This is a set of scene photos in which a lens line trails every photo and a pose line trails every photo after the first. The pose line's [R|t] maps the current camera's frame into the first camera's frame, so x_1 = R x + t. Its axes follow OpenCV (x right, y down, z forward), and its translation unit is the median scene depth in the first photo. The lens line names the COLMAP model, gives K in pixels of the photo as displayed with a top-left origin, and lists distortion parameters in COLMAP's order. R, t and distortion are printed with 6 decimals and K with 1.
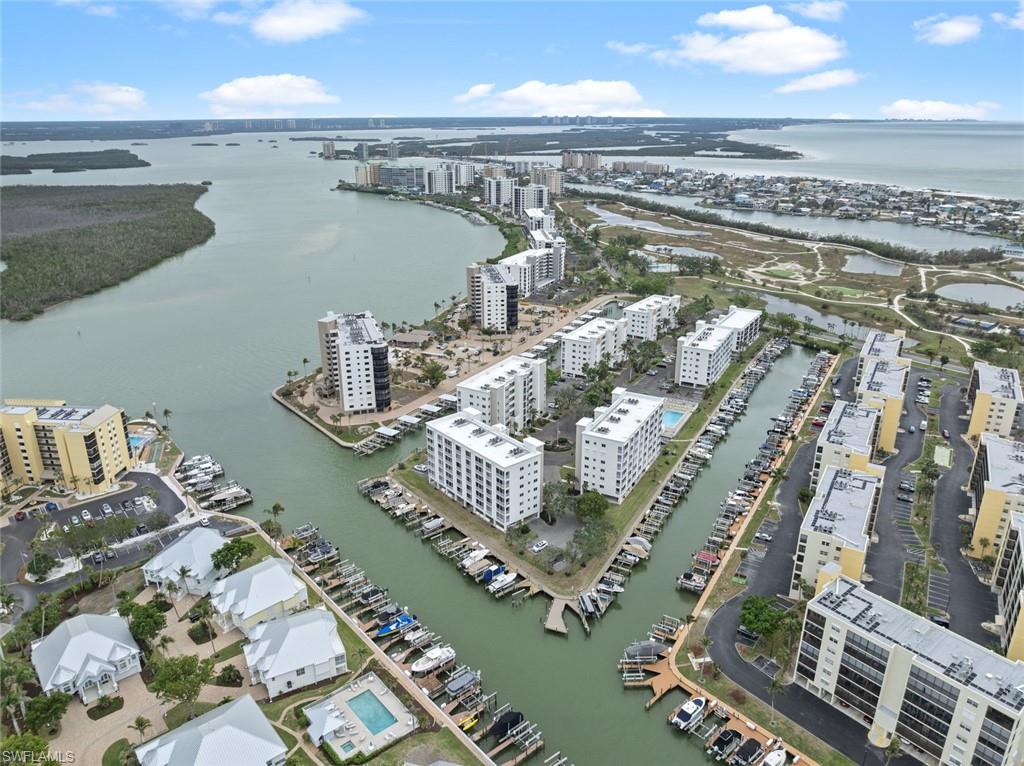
lens RADIAL K [[722.3, 0, 513.6], [0, 722.3, 381.3], [0, 0, 1]] dist [-0.036354, 0.003579]
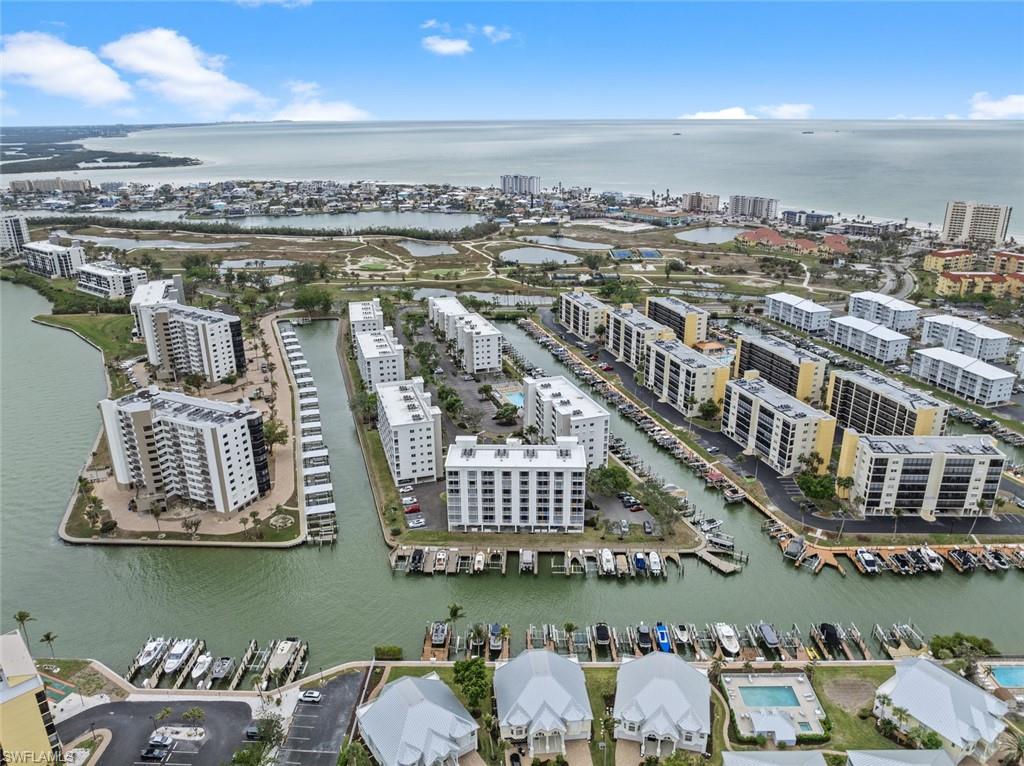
lens RADIAL K [[722.3, 0, 502.8], [0, 722.3, 376.7], [0, 0, 1]] dist [-0.036354, 0.003579]
pose [[0.662846, -0.258659, 0.702659, -0.625923], [0.266725, 0.958444, 0.101205, -0.110555], [-0.699637, 0.120334, 0.704292, 0.289574]]
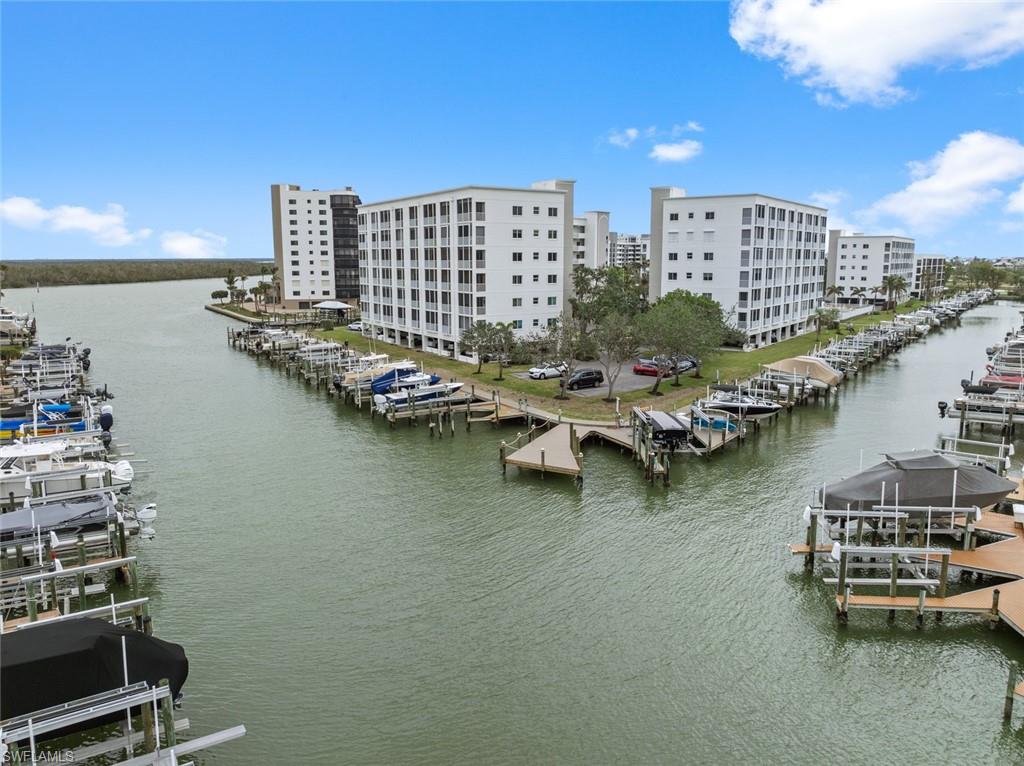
lens RADIAL K [[722.3, 0, 518.2], [0, 722.3, 383.9], [0, 0, 1]] dist [-0.036354, 0.003579]
pose [[0.991088, 0.030385, -0.129694, 0.059321], [-0.054458, 0.980977, -0.186330, 0.254943], [0.121565, 0.191732, 0.973890, 0.499148]]
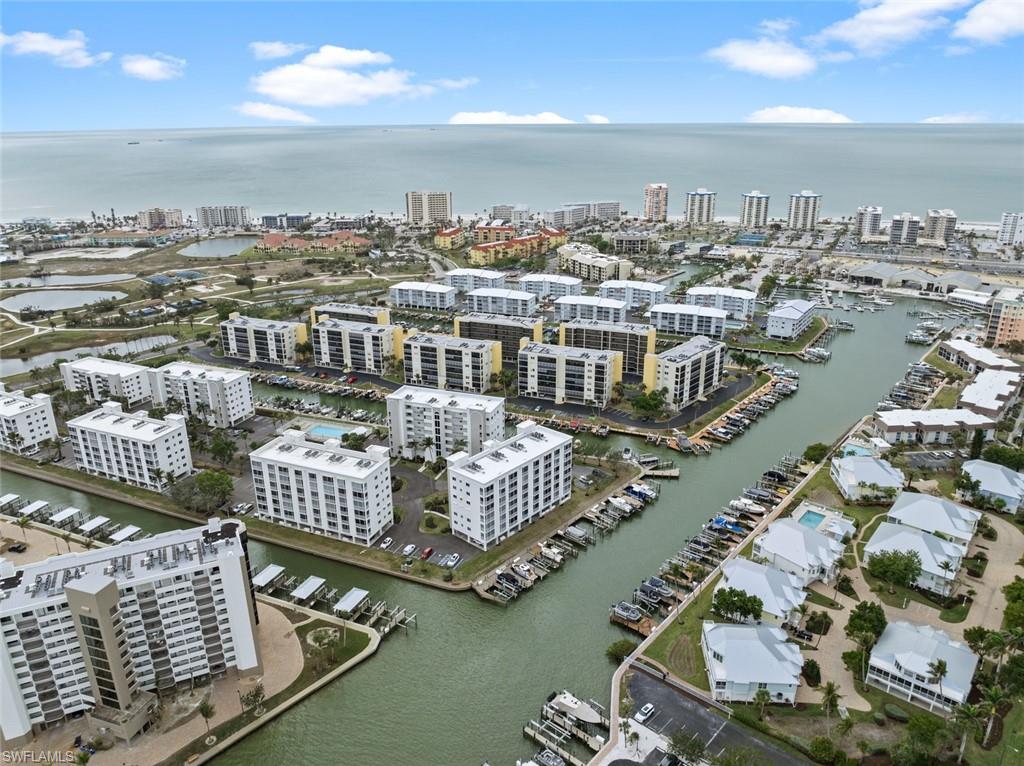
lens RADIAL K [[722.3, 0, 513.2], [0, 722.3, 377.4], [0, 0, 1]] dist [-0.036354, 0.003579]
pose [[-0.155971, -0.330888, 0.930691, -0.819521], [0.351253, 0.862056, 0.365351, -0.325867], [-0.923198, 0.383892, -0.018230, 0.872054]]
